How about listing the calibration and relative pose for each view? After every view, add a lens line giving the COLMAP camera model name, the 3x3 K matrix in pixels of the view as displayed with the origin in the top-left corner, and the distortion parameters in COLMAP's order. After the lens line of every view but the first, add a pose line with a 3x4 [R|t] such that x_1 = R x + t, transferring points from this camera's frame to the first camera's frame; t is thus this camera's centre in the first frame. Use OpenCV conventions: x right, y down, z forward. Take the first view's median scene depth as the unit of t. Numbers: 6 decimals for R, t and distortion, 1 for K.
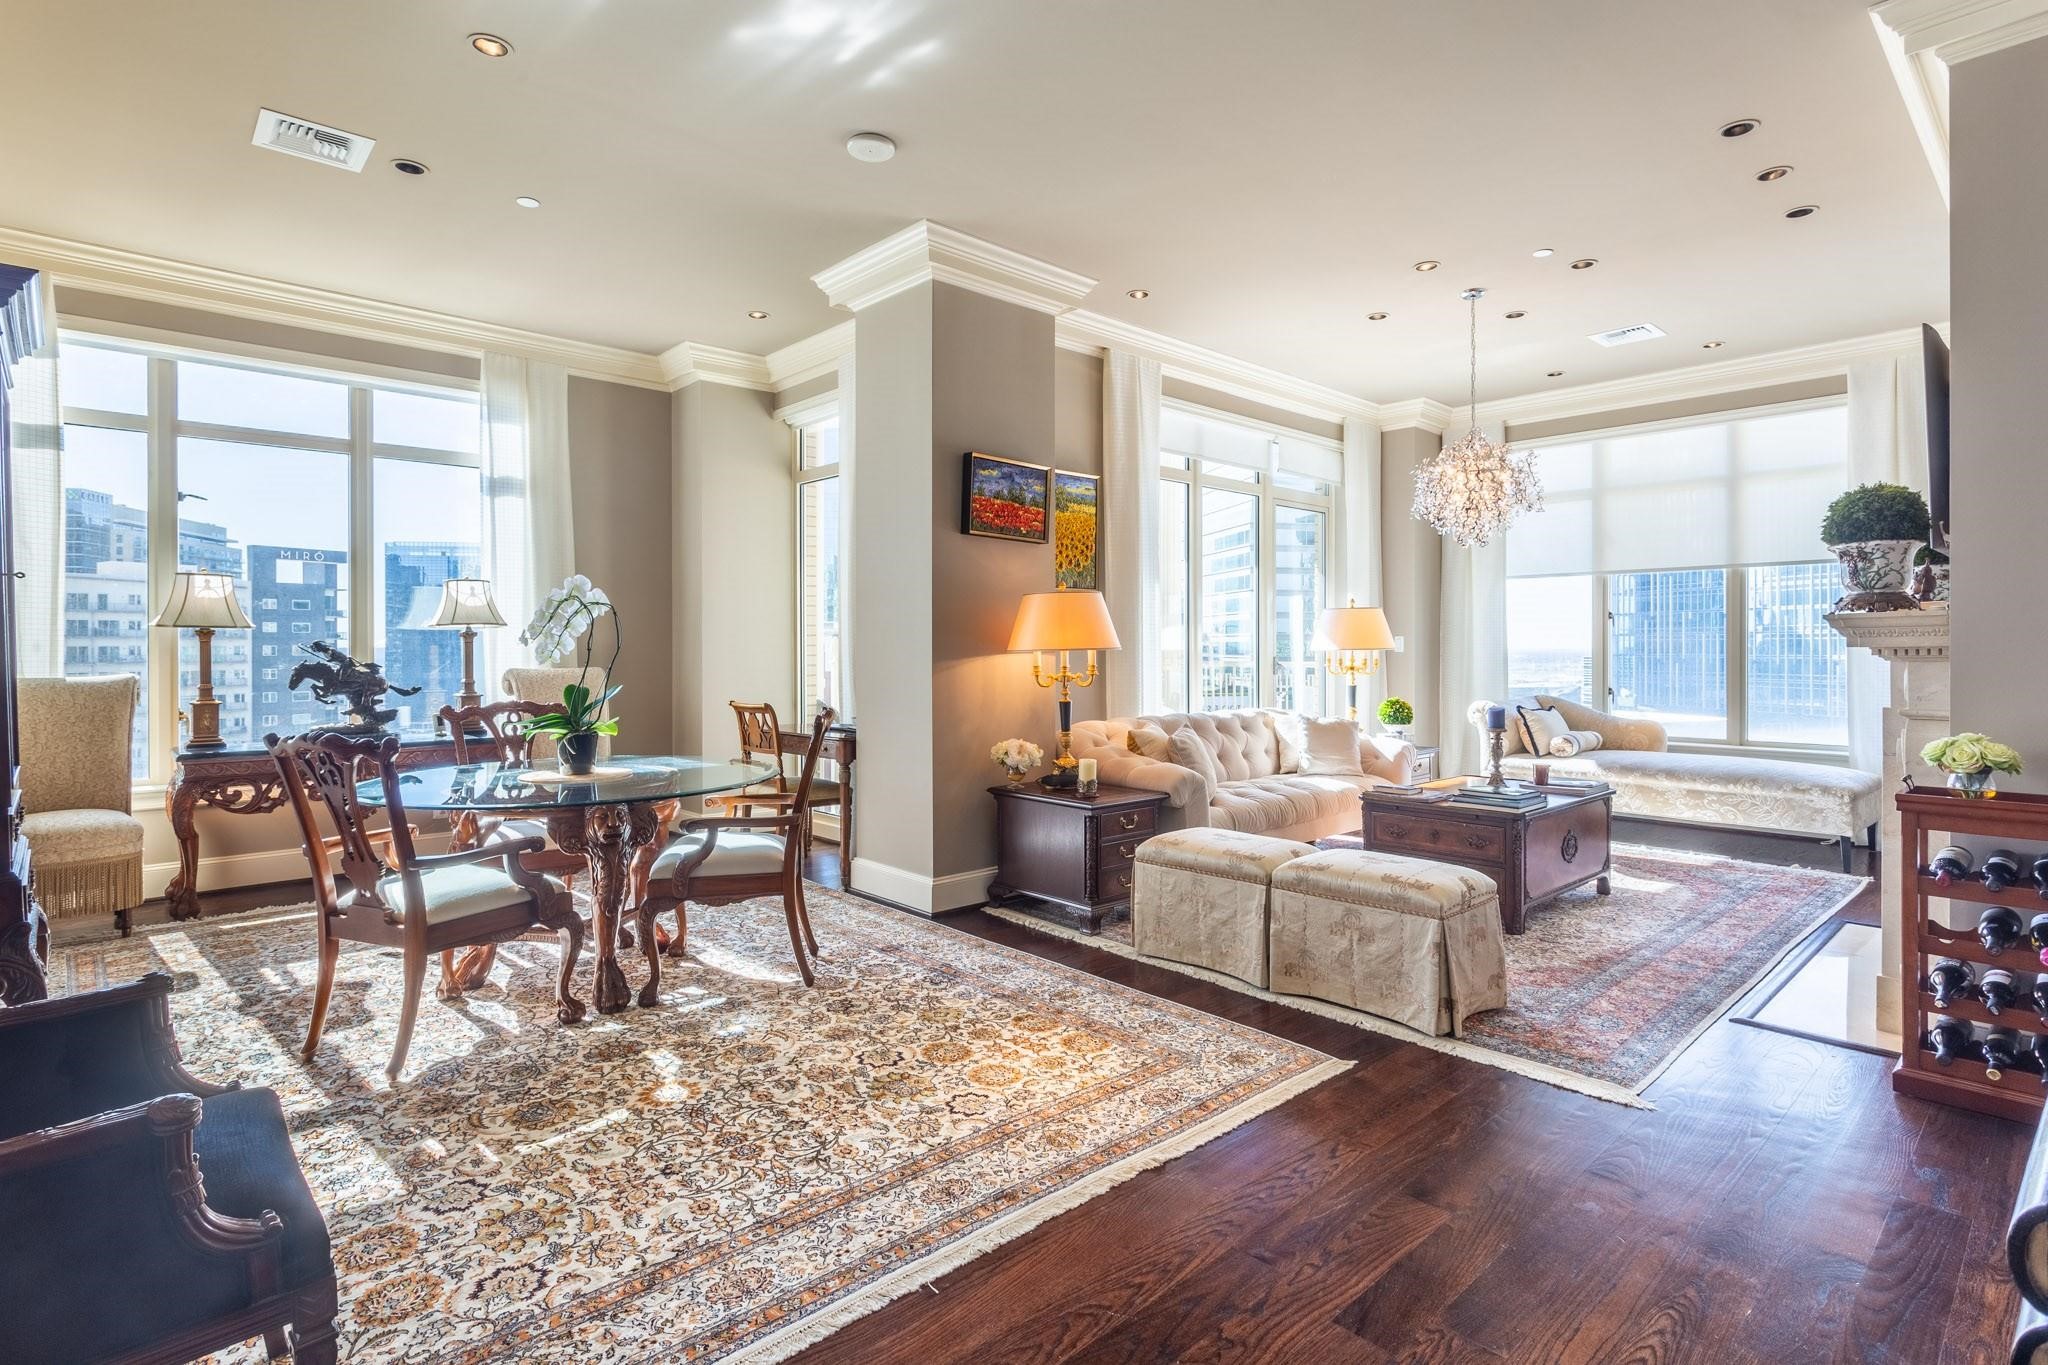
lens RADIAL K [[1019.2, 0, 1033.5], [0, 1019.2, 649.6], [0, 0, 1]] dist [-0.010611, 0.004408]
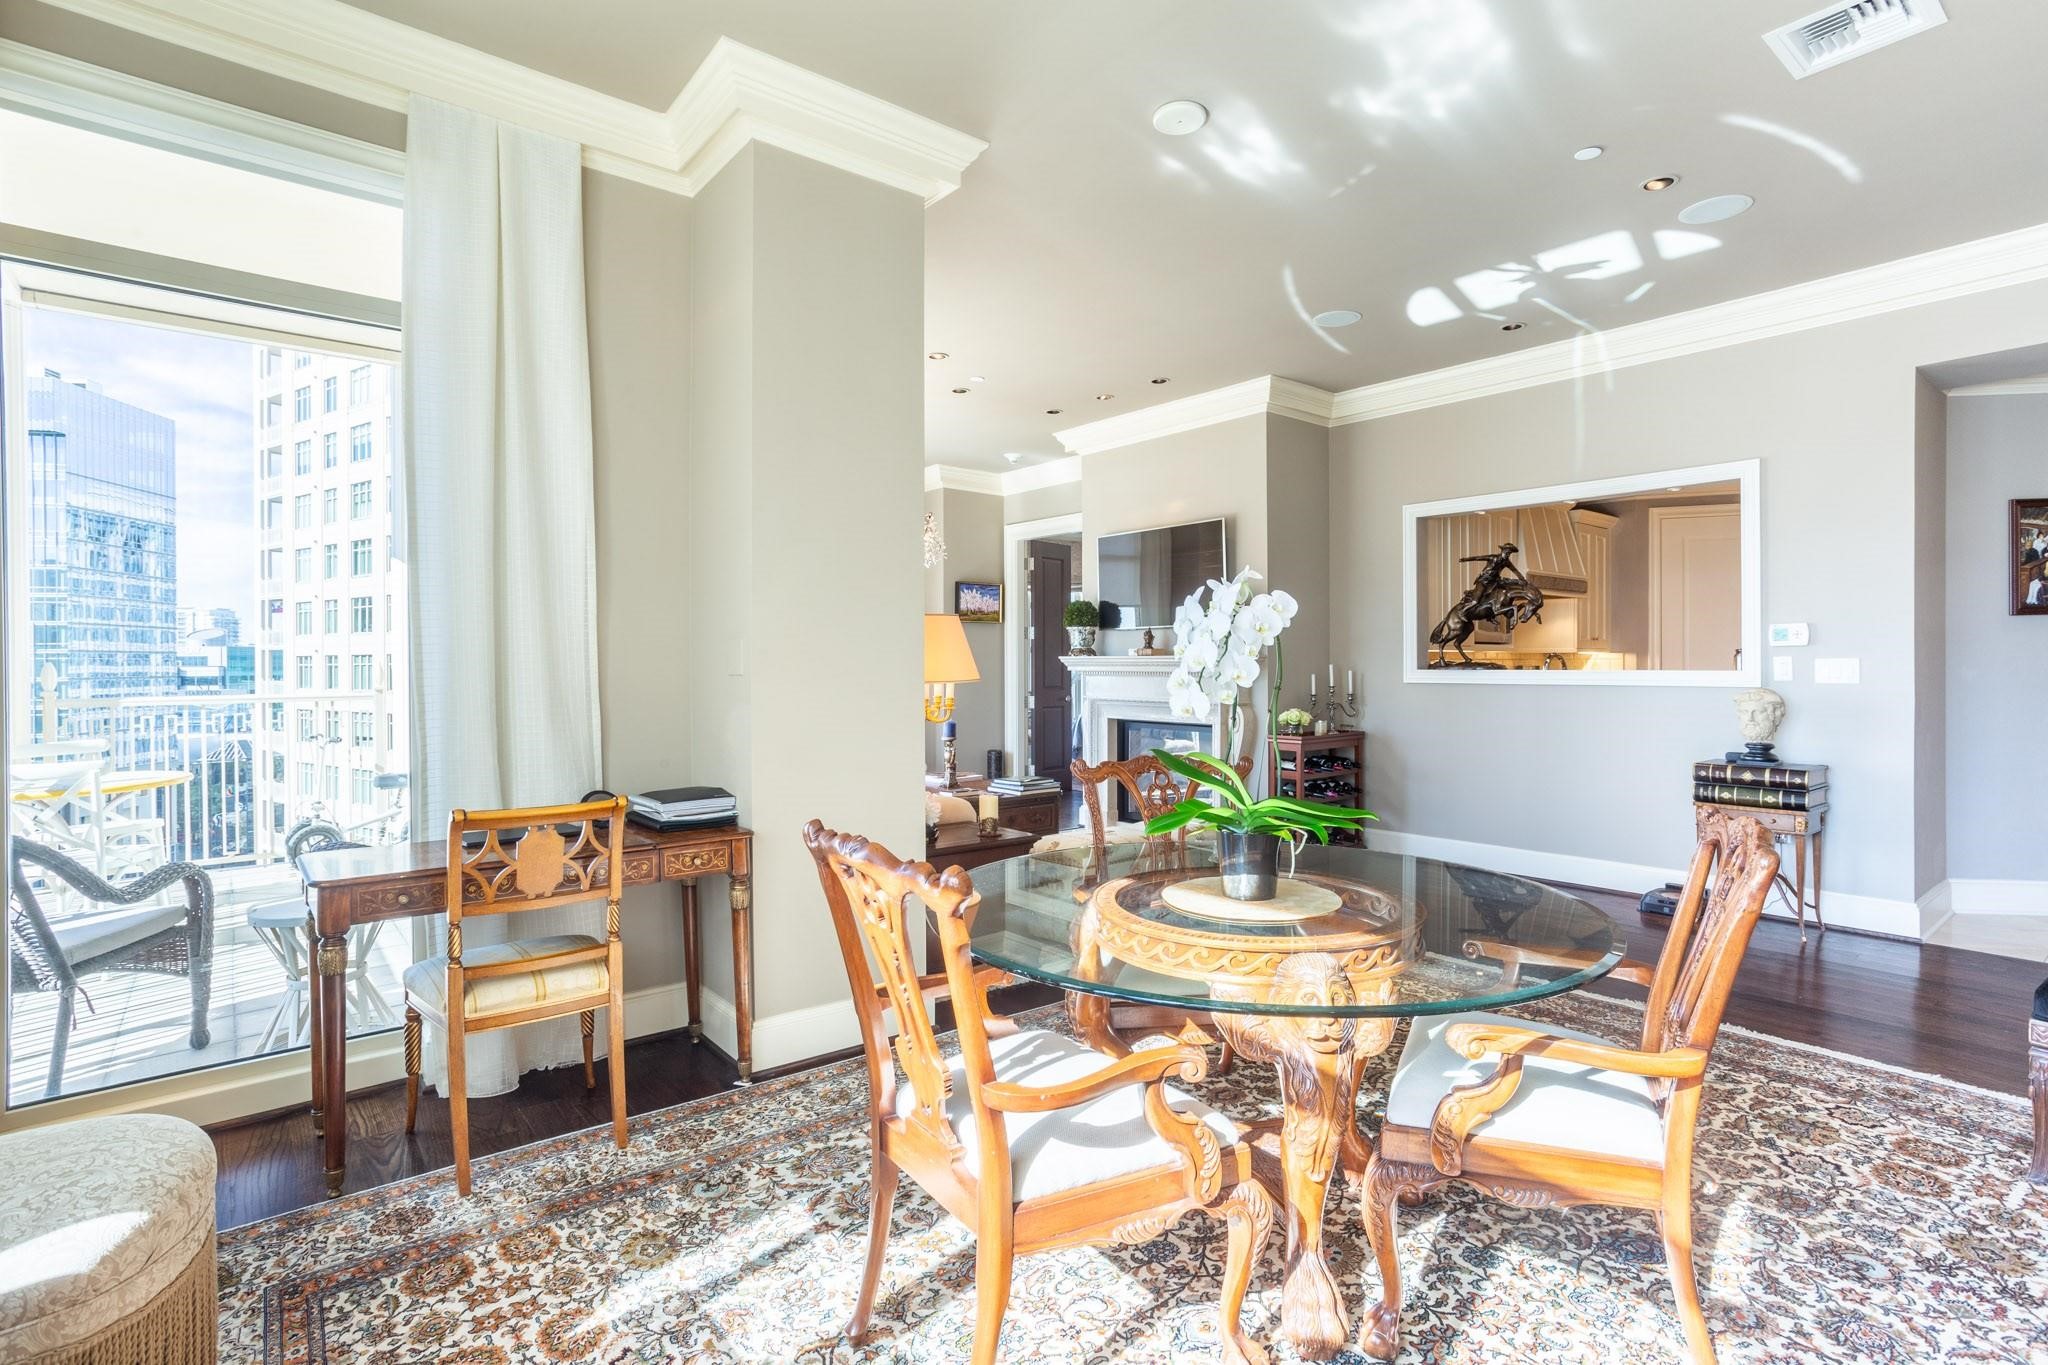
lens RADIAL K [[988.2, 0, 1023.5], [0, 988.2, 722.7], [0, 0, 1]] dist [0.004702, 0.001956]
pose [[0.061973, -0.056912, 0.996454, -1.005336], [0.004411, 0.998379, 0.056747, -0.008768], [-0.998068, 0.000878, 0.062124, 1.071279]]
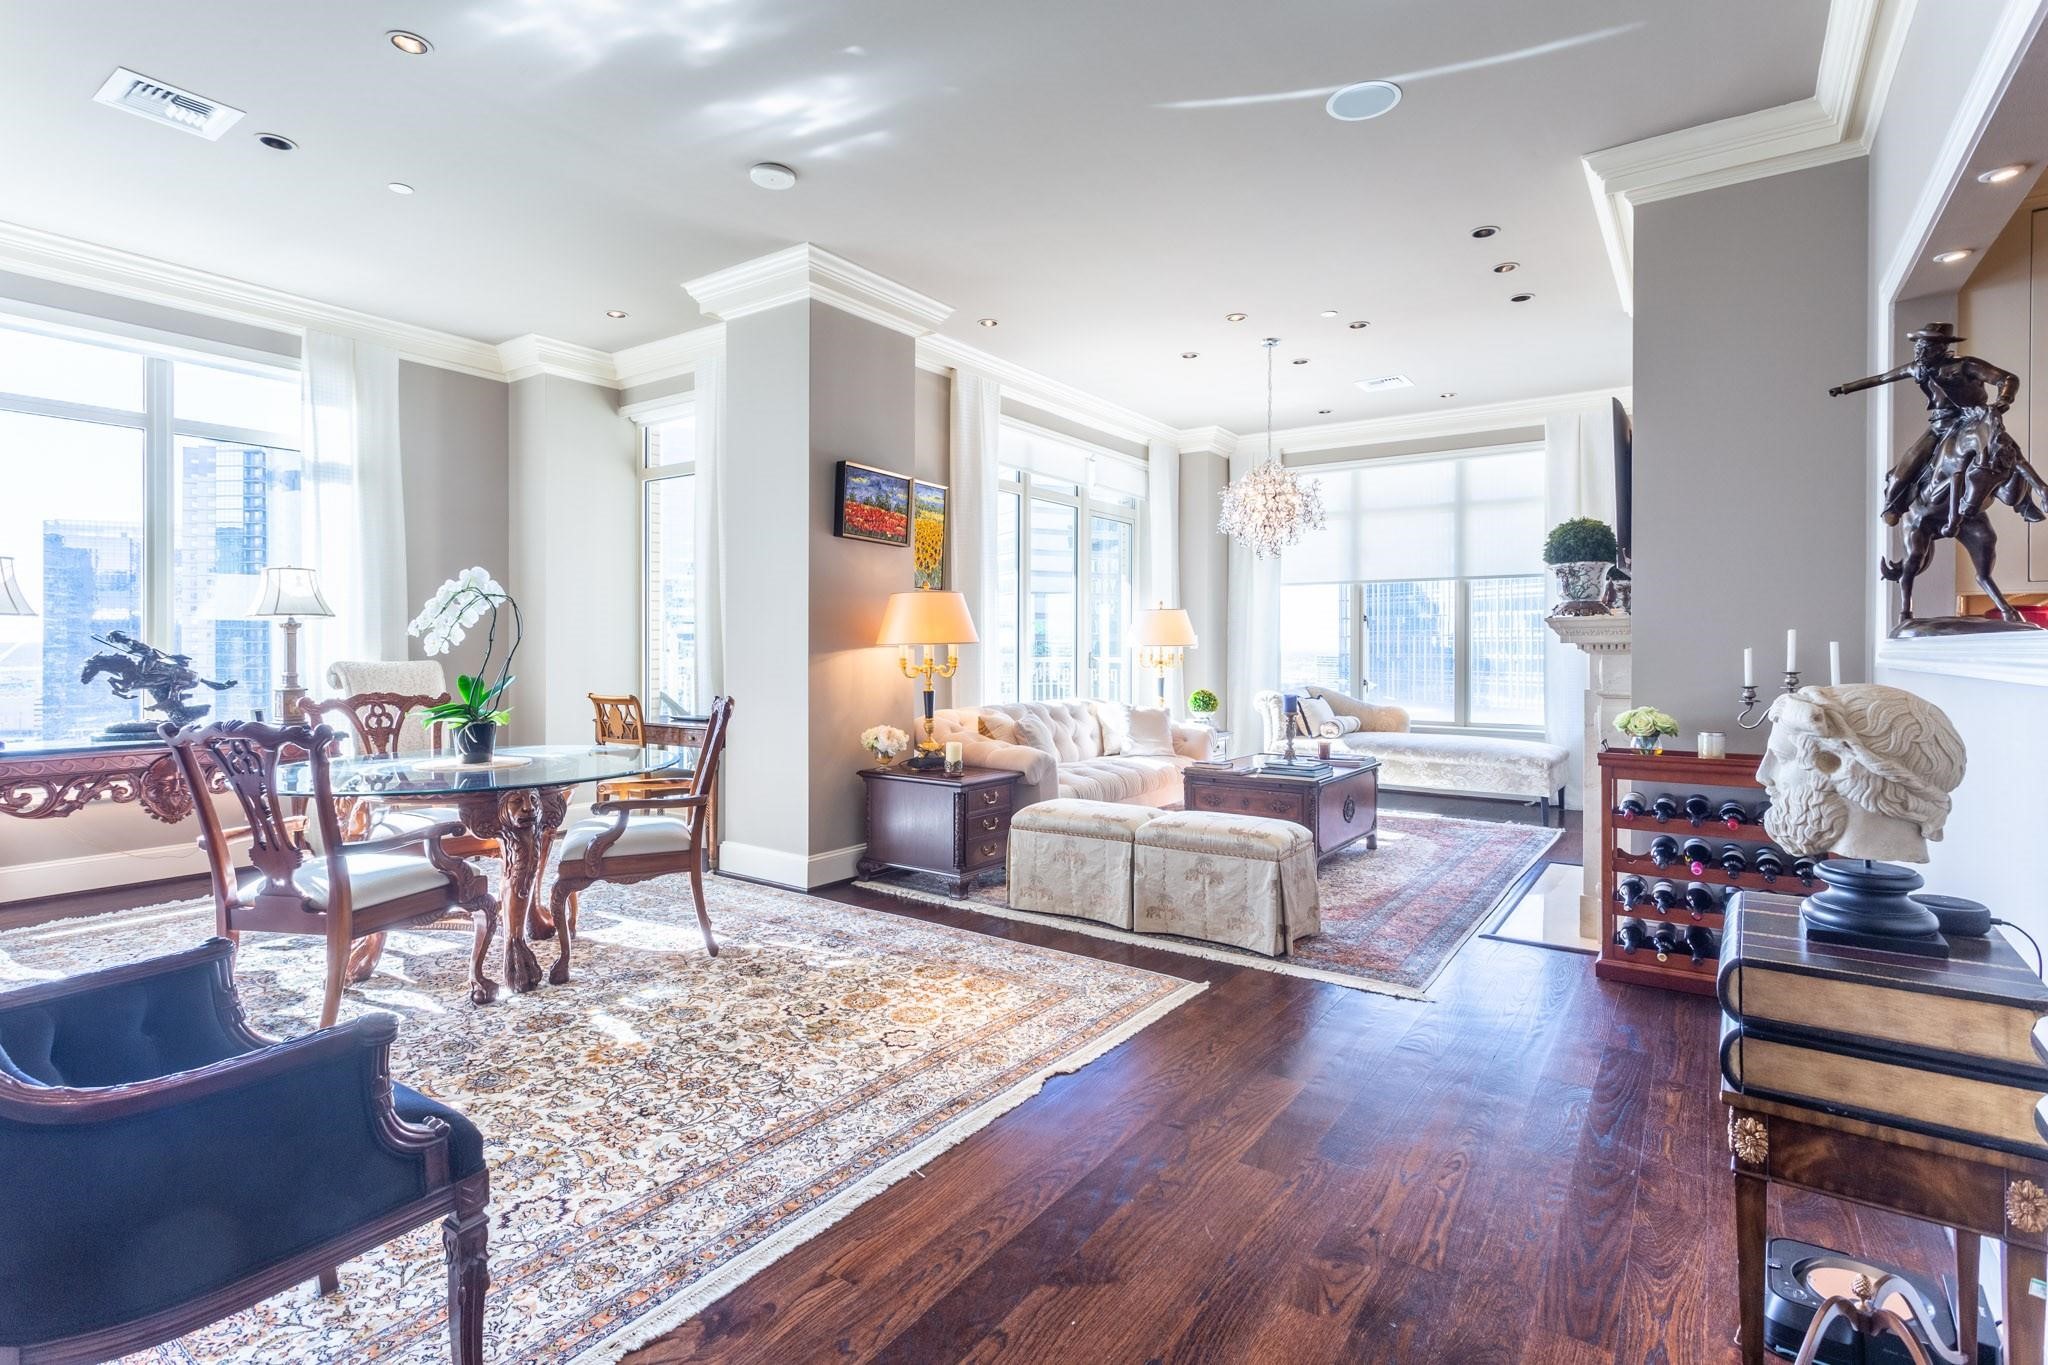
lens RADIAL K [[988.2, 0, 1029.1], [0, 988.2, 648.1], [0, 0, 1]] dist [0.004702, 0.001956]
pose [[0.977558, 0.003752, 0.210631, -0.113357], [-0.003736, 0.999993, -0.000470, 0.006092], [-0.210632, -0.000327, 0.977565, -0.083479]]
